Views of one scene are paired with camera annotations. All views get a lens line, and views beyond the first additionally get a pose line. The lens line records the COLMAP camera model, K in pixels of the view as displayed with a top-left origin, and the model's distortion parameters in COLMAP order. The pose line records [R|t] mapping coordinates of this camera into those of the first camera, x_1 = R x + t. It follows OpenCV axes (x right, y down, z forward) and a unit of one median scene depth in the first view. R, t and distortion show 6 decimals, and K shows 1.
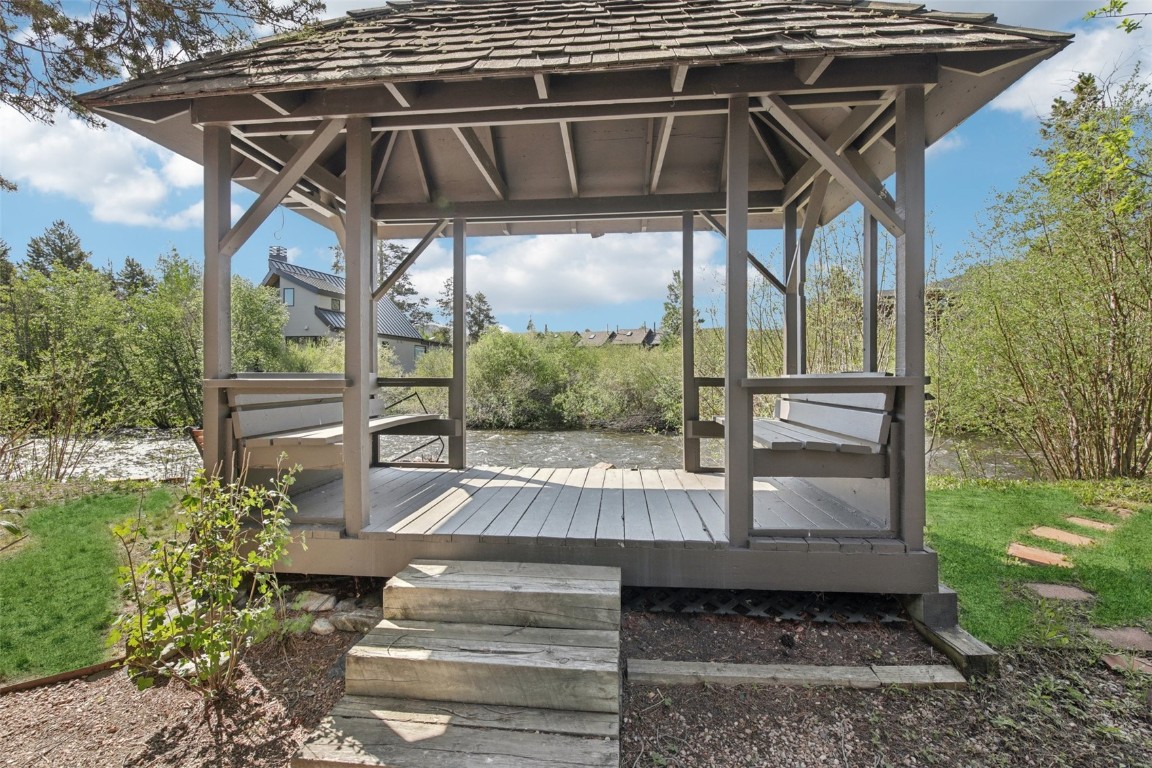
lens RADIAL K [[502.3, 0, 572.4], [0, 502.3, 381.0], [0, 0, 1]] dist [-0.004900, -0.001175]
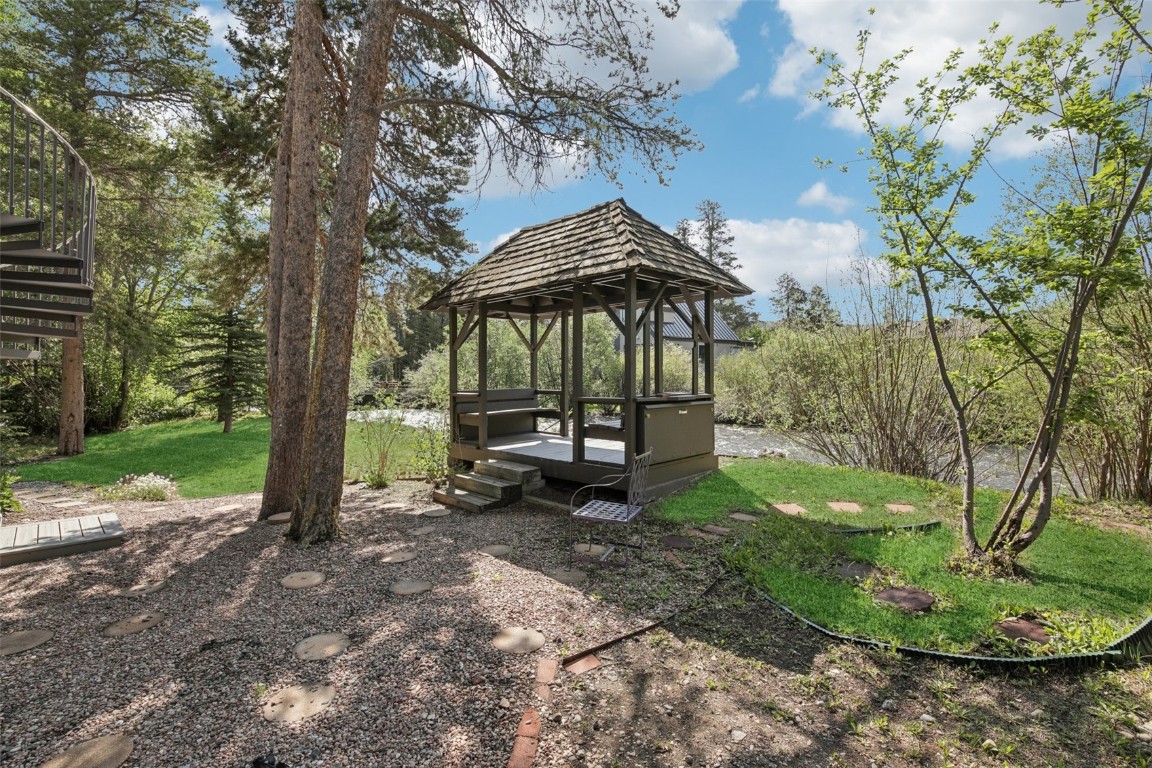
lens RADIAL K [[502.3, 0, 572.4], [0, 502.3, 381.0], [0, 0, 1]] dist [-0.004900, -0.001175]
pose [[0.775701, -0.001310, -0.631099, 1.817164], [0.005558, 0.999973, 0.004756, -0.097088], [0.631076, -0.007197, 0.775688, -0.919355]]
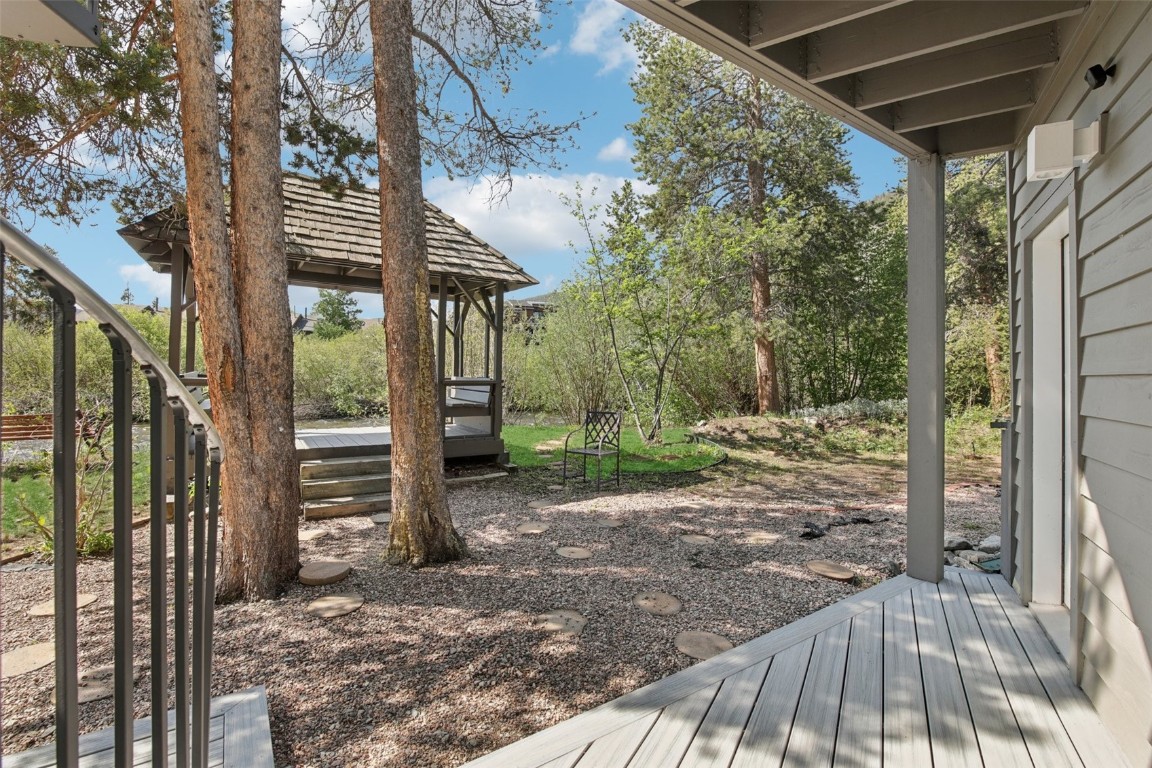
lens RADIAL K [[502.3, 0, 572.4], [0, 502.3, 381.0], [0, 0, 1]] dist [-0.004900, -0.001175]
pose [[0.785696, 0.008602, 0.618553, -0.744902], [-0.020815, 0.999705, 0.012537, -0.047915], [-0.618262, -0.022725, 0.785643, -1.474017]]
